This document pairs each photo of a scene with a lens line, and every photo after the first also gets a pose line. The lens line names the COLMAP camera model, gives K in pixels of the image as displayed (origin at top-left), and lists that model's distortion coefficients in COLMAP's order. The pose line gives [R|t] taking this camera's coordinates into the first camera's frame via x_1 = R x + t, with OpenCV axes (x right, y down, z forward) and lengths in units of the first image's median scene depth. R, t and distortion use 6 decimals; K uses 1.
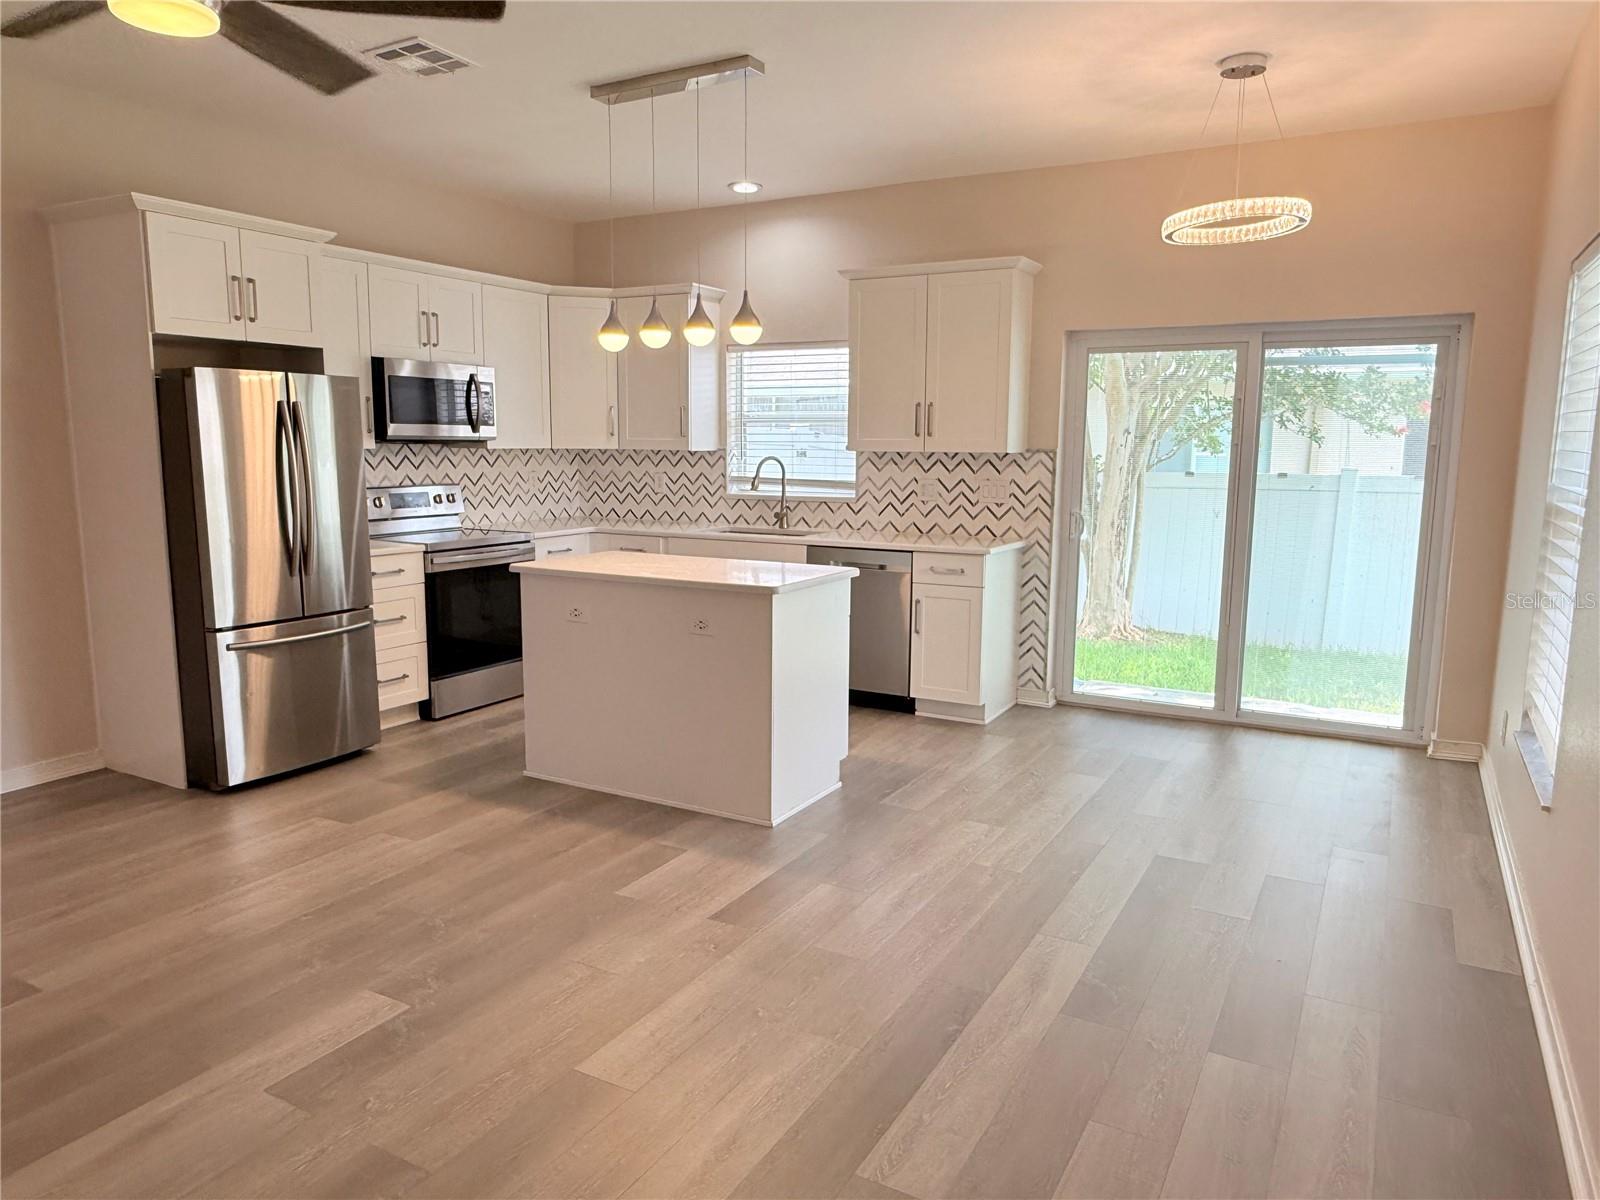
lens RADIAL K [[1073.5, 0, 800.0], [0, 1073.5, 600.0], [0, 0, 1]] dist [0.004319, 0.004638]
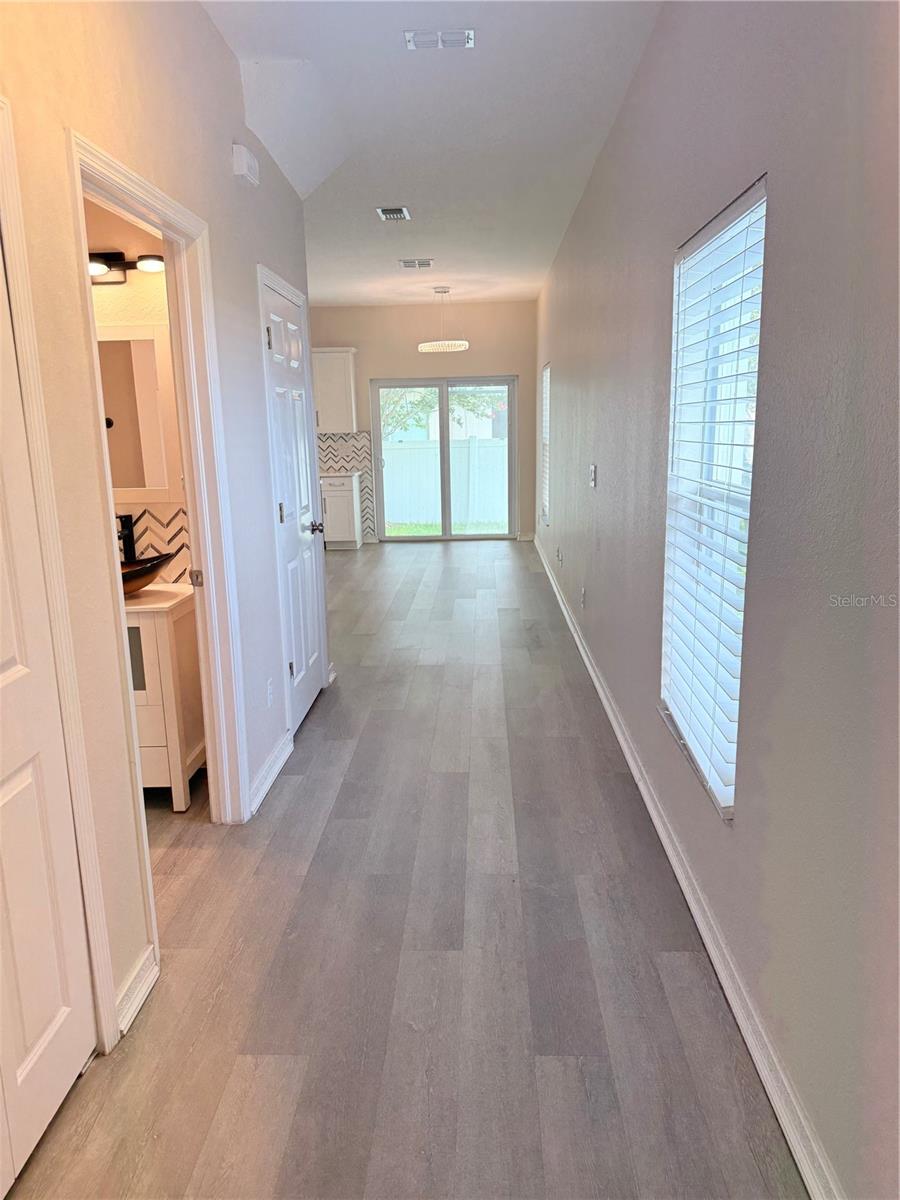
lens RADIAL K [[838.4, 0, 450.0], [0, 838.4, 600.0], [0, 0, 1]] dist [0.078464, -0.001930]
pose [[0.889137, -0.120461, 0.441502, -0.460214], [0.093009, 0.992167, 0.083395, 0.088319], [-0.448089, -0.033086, 0.893376, -0.724750]]
